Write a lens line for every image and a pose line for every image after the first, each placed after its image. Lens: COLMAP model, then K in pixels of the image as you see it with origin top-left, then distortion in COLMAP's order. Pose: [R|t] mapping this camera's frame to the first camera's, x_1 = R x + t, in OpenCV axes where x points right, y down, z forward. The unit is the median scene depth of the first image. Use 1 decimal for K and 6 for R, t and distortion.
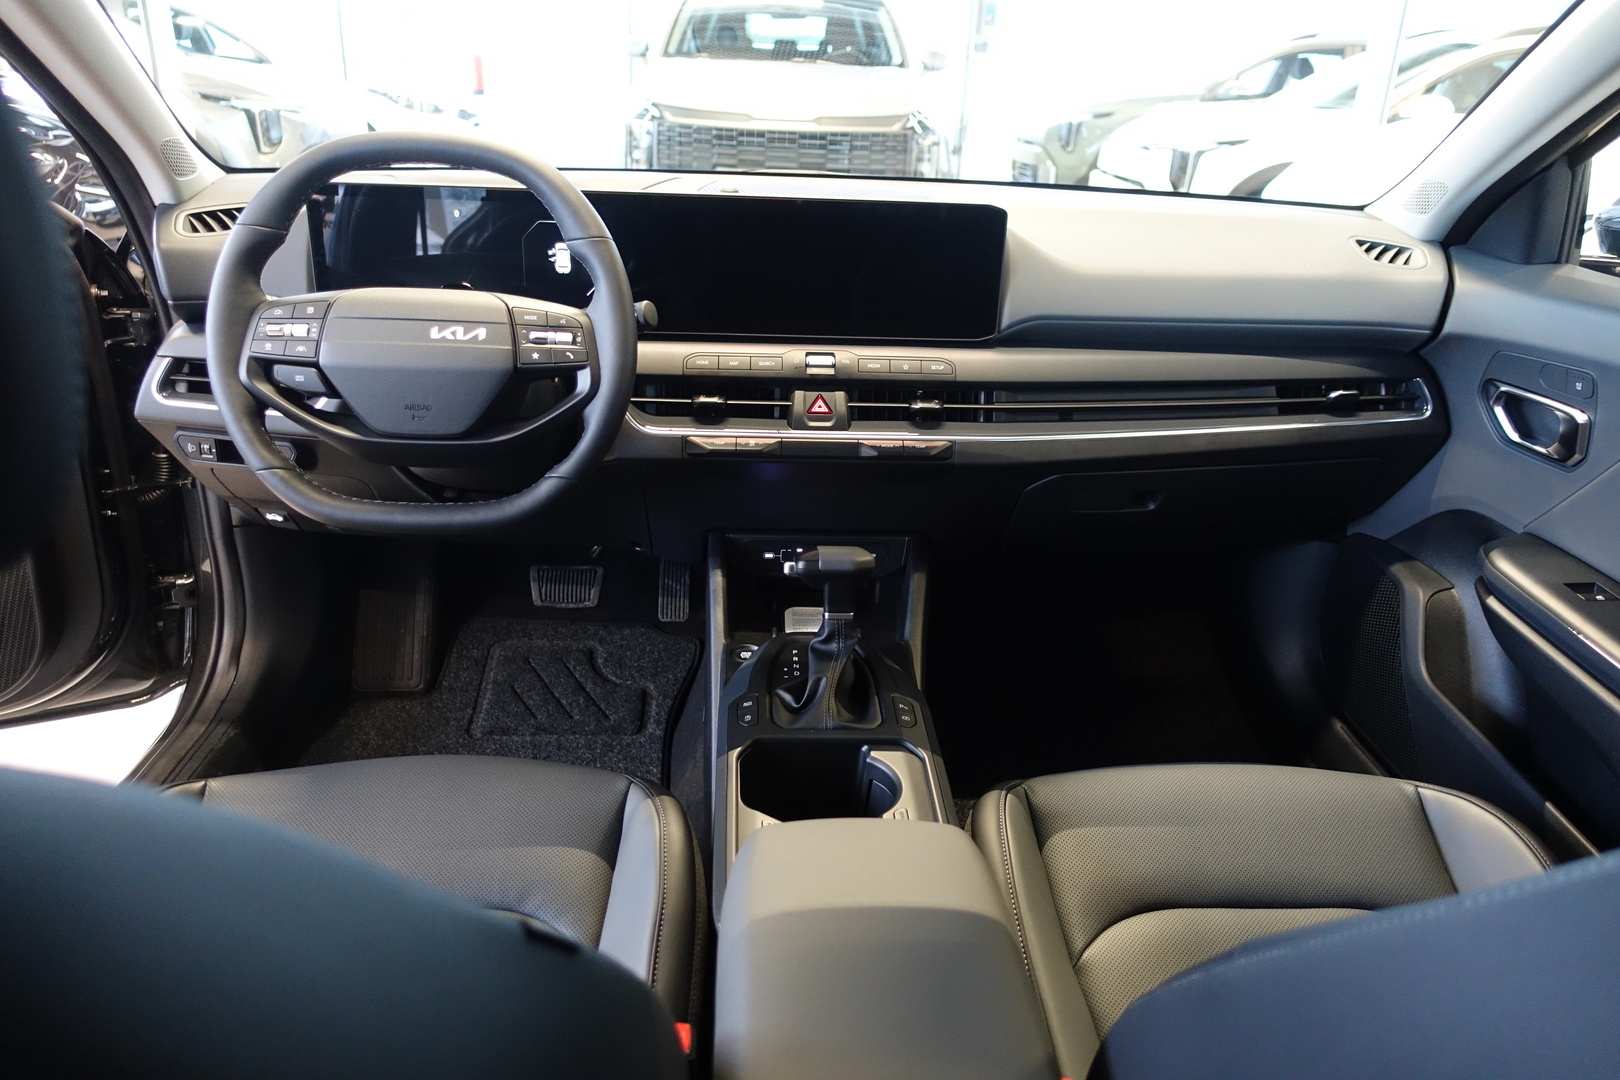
lens RADIAL K [[1160.6, 0, 835.1], [0, 1160.6, 541.2], [0, 0, 1]] dist [-0.003739, -0.002046]
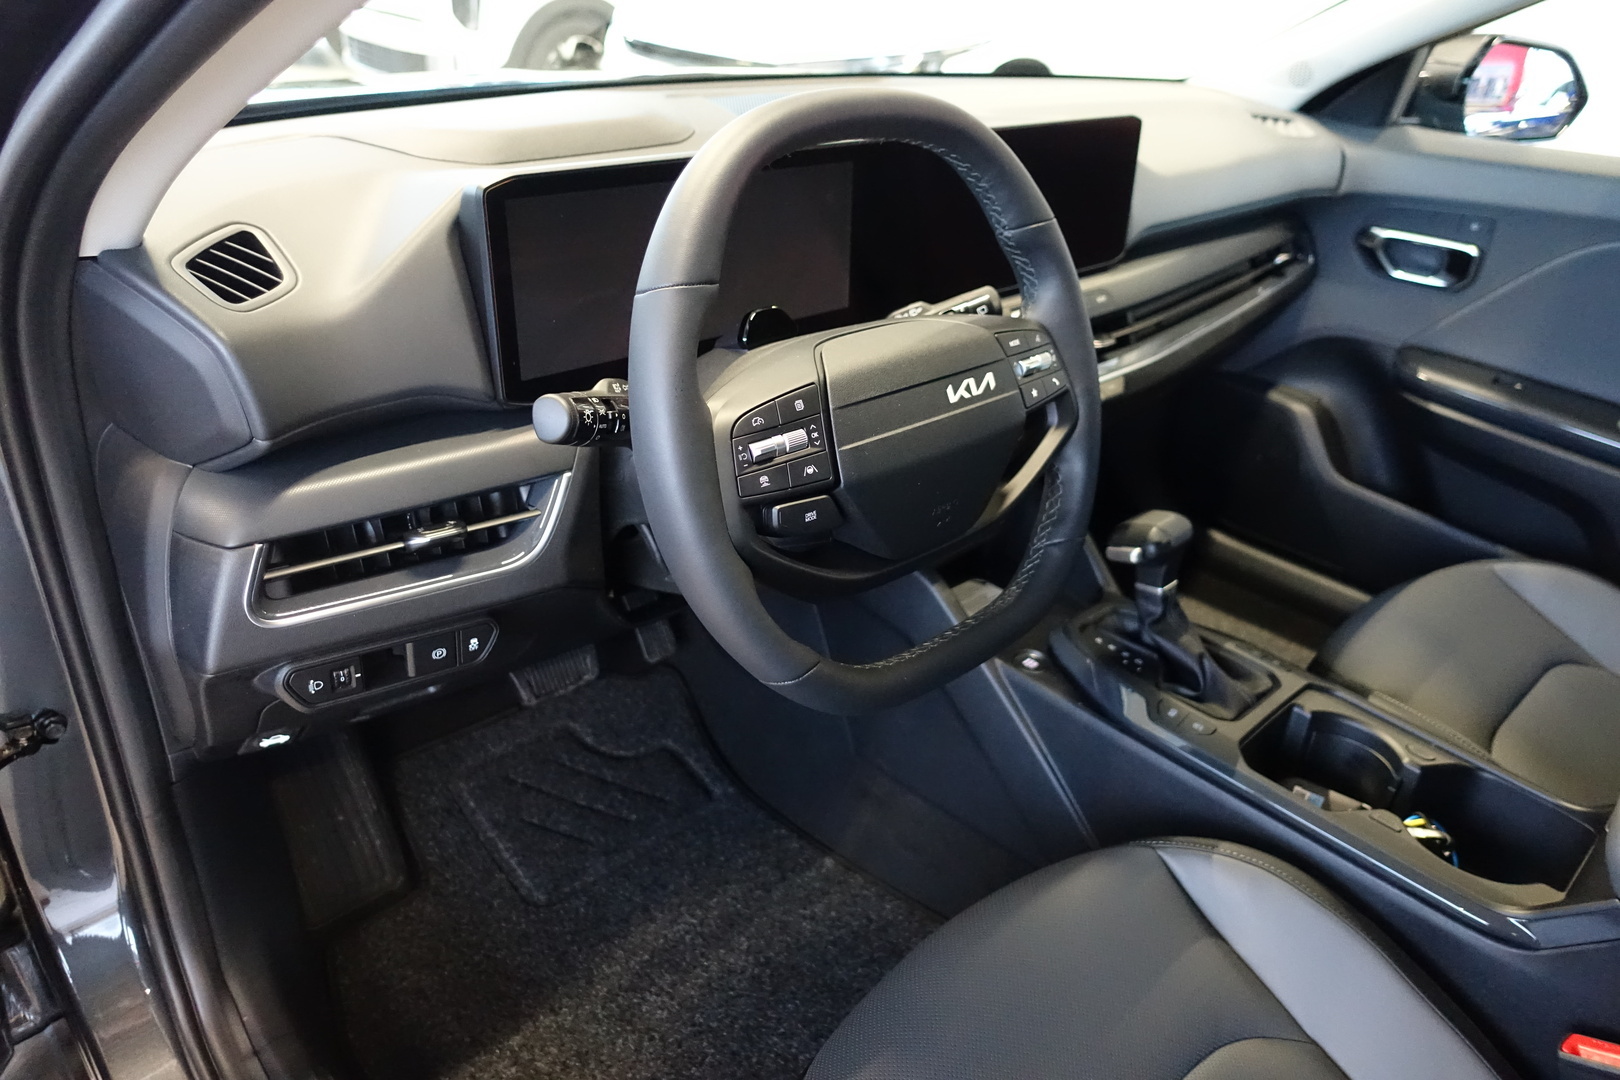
lens RADIAL K [[1116.7, 0, 815.1], [0, 1116.7, 534.8], [0, 0, 1]] dist [0.002818, -0.003117]
pose [[0.766303, -0.300952, 0.567634, -0.653717], [0.224709, 0.953249, 0.202044, -0.204794], [-0.601902, -0.027275, 0.798104, 0.425559]]
